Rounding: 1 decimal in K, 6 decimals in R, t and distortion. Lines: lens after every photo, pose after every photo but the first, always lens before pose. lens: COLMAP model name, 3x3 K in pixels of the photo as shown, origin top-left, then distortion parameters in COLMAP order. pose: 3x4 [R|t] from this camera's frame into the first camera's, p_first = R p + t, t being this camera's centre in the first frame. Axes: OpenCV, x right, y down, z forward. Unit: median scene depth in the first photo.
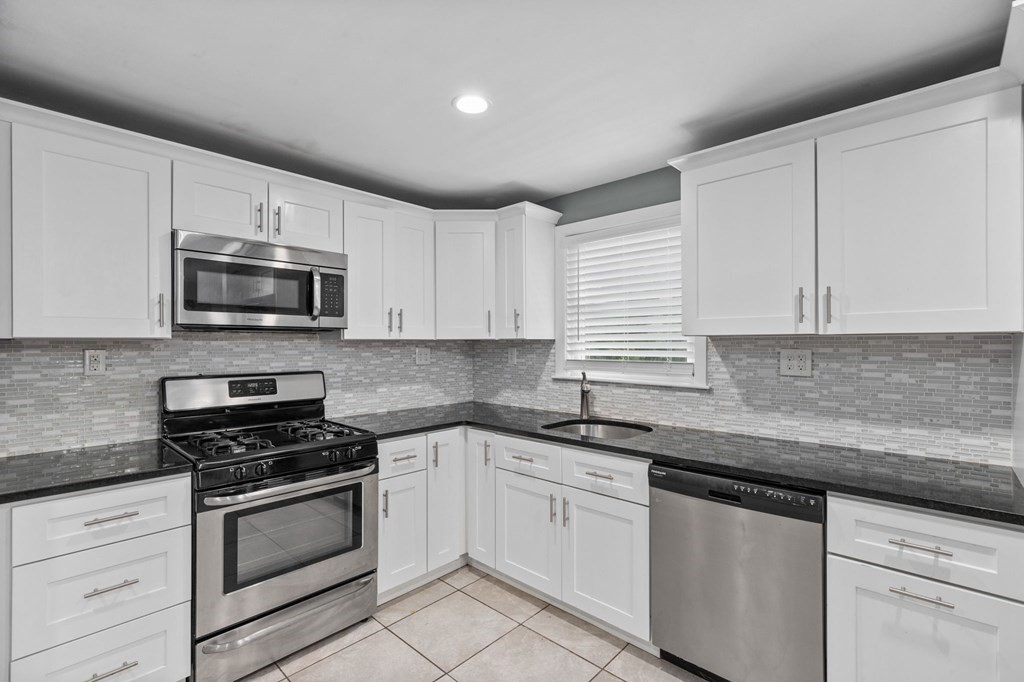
lens RADIAL K [[464.7, 0, 512.0], [0, 464.7, 341.0], [0, 0, 1]] dist [-0.003787, 0.000459]
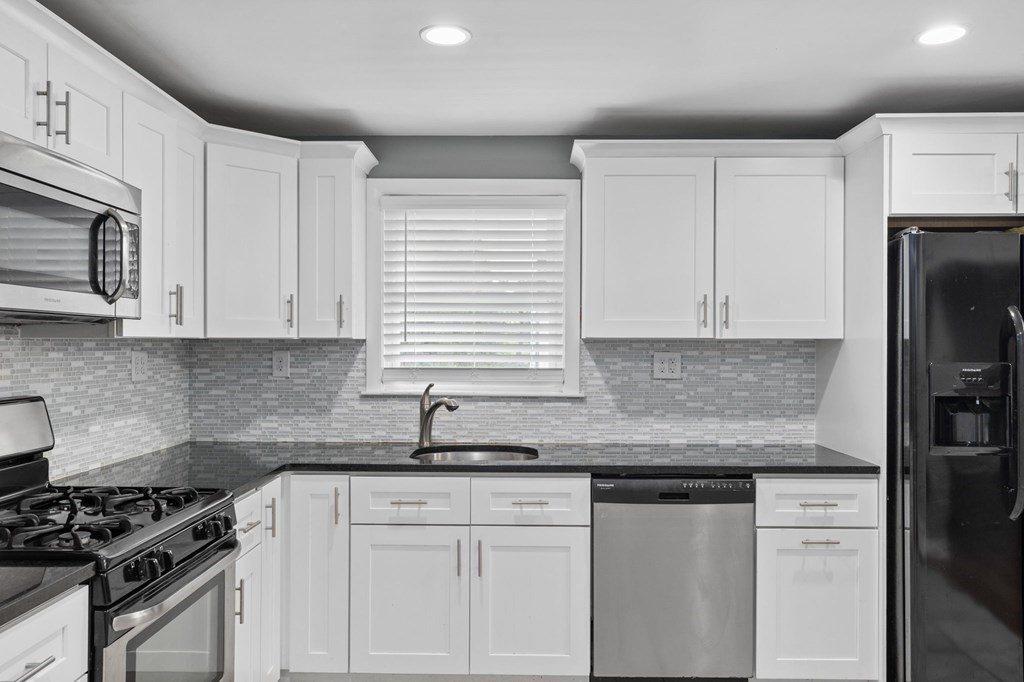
lens RADIAL K [[781.3, 0, 512.0], [0, 781.3, 341.0], [0, 0, 1]] dist [-0.005104, -0.000533]
pose [[0.740122, 0.006544, 0.672441, -0.738140], [-0.008285, 0.999965, -0.000612, -0.002655], [-0.672422, -0.005118, 0.740151, -0.023755]]
